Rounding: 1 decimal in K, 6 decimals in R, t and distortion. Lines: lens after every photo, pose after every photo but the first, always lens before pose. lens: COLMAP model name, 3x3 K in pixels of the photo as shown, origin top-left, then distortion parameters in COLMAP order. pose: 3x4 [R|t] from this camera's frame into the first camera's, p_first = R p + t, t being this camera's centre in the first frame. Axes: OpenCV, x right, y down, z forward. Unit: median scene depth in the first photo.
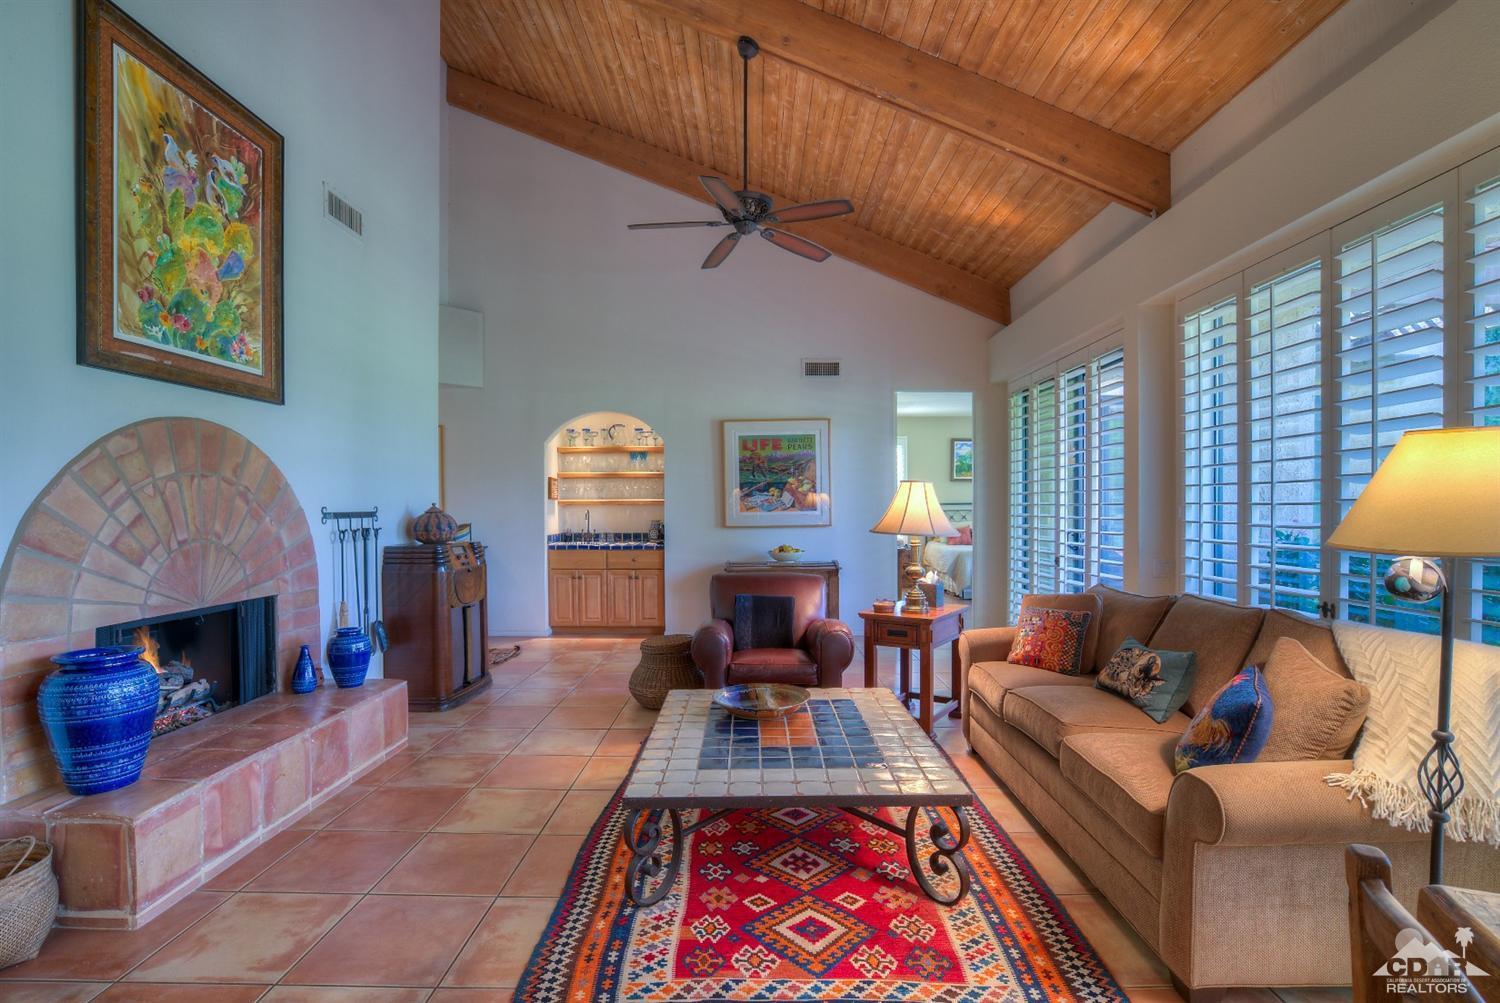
lens RADIAL K [[694.6, 0, 756.3], [0, 694.6, 506.8], [0, 0, 1]] dist [-0.054271, 0.022055]
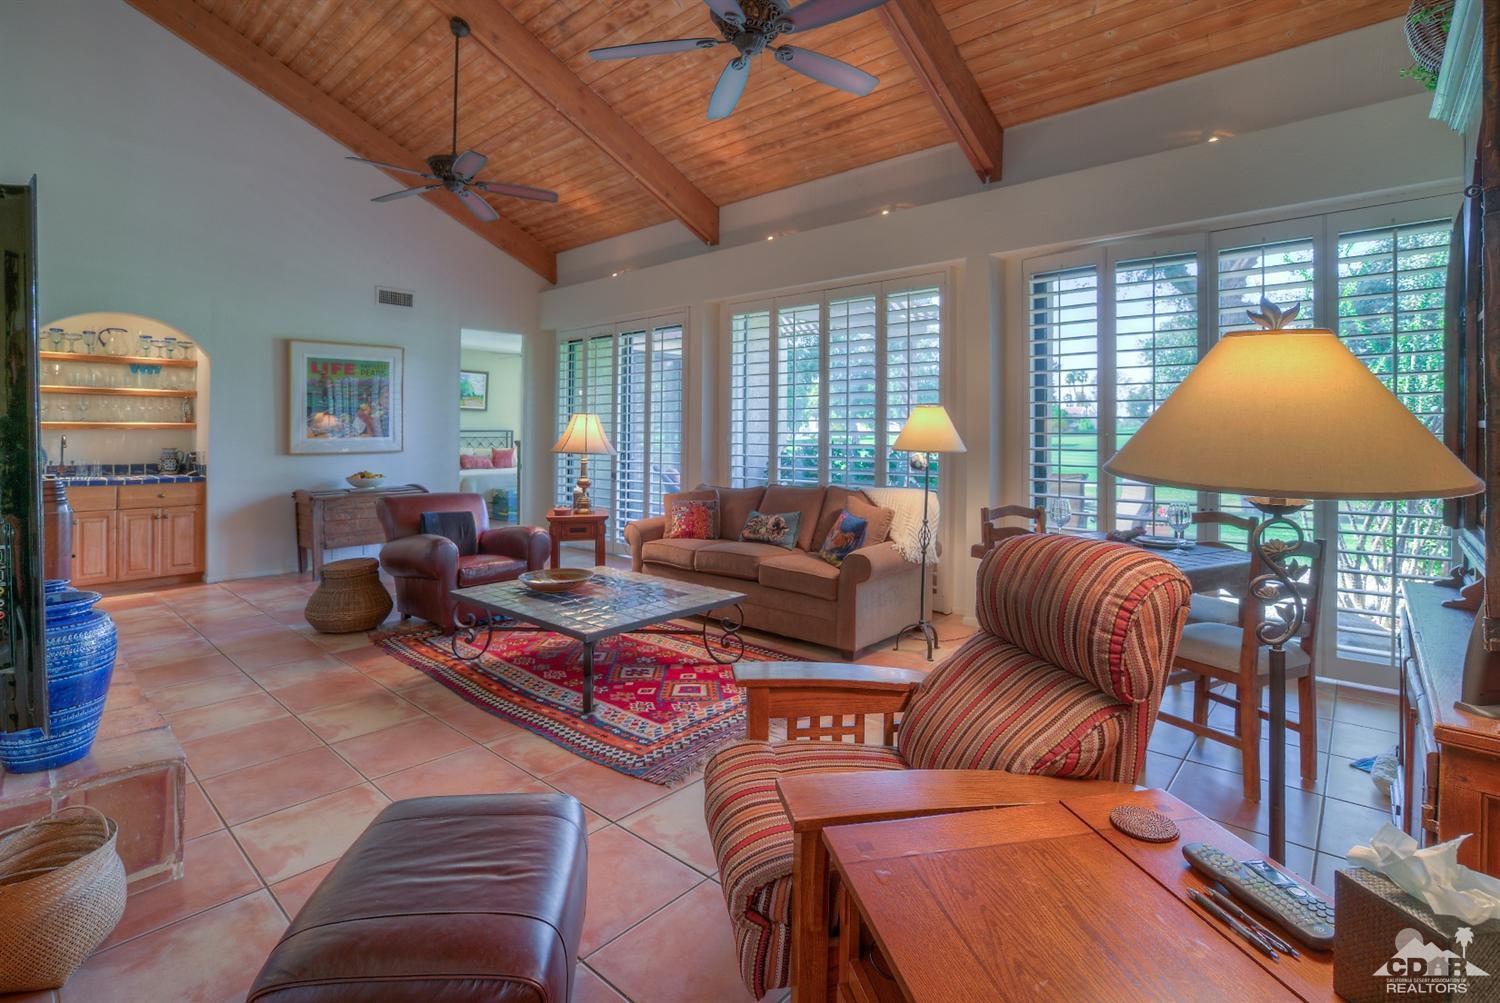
lens RADIAL K [[711.5, 0, 745.7], [0, 711.5, 423.0], [0, 0, 1]] dist [-0.059539, 0.023572]
pose [[0.663416, 0.016236, 0.748075, -0.615419], [-0.004233, 0.999830, -0.017946, 0.002437], [-0.748239, 0.008739, 0.663372, -0.131836]]
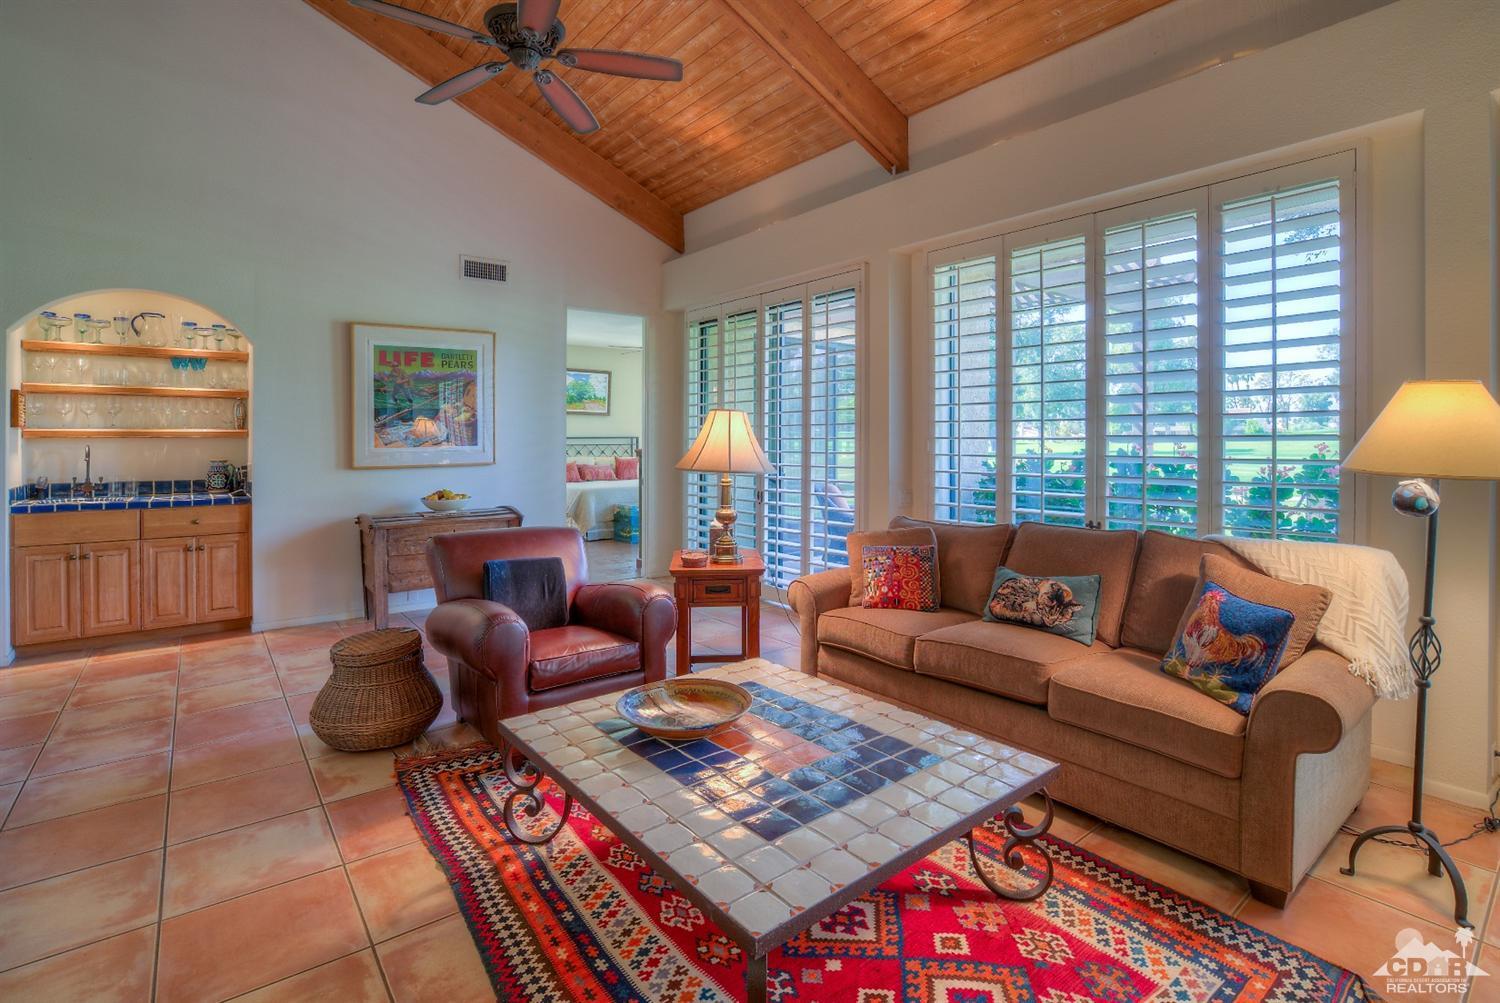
lens RADIAL K [[712.4, 0, 746.3], [0, 712.4, 432.9], [0, 0, 1]] dist [-0.059243, 0.023558]
pose [[0.785230, 0.007688, 0.619156, -0.321590], [-0.000465, 0.999930, -0.011827, 0.000434], [-0.619204, 0.008999, 0.785179, 0.305942]]
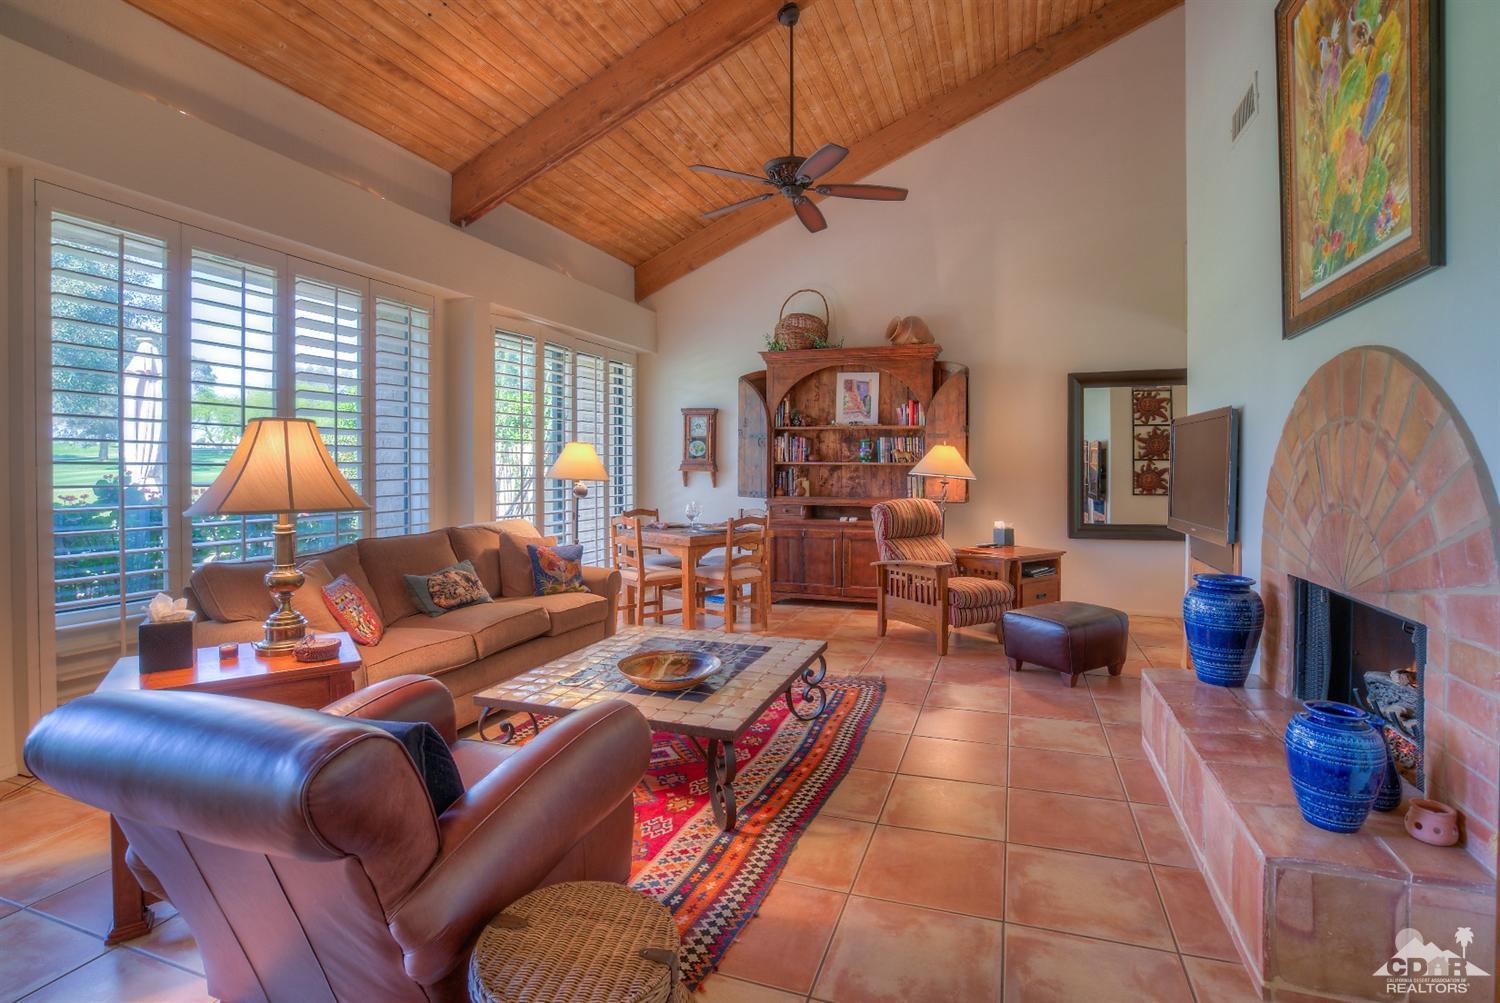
lens RADIAL K [[687.9, 0, 759.0], [0, 687.9, 475.0], [0, 0, 1]] dist [-0.034286, 0.000164]
pose [[-0.937361, -0.001393, 0.348356, -0.349353], [0.001601, 0.999964, 0.008305, 0.004245], [-0.348355, 0.008343, -0.937326, 1.478520]]
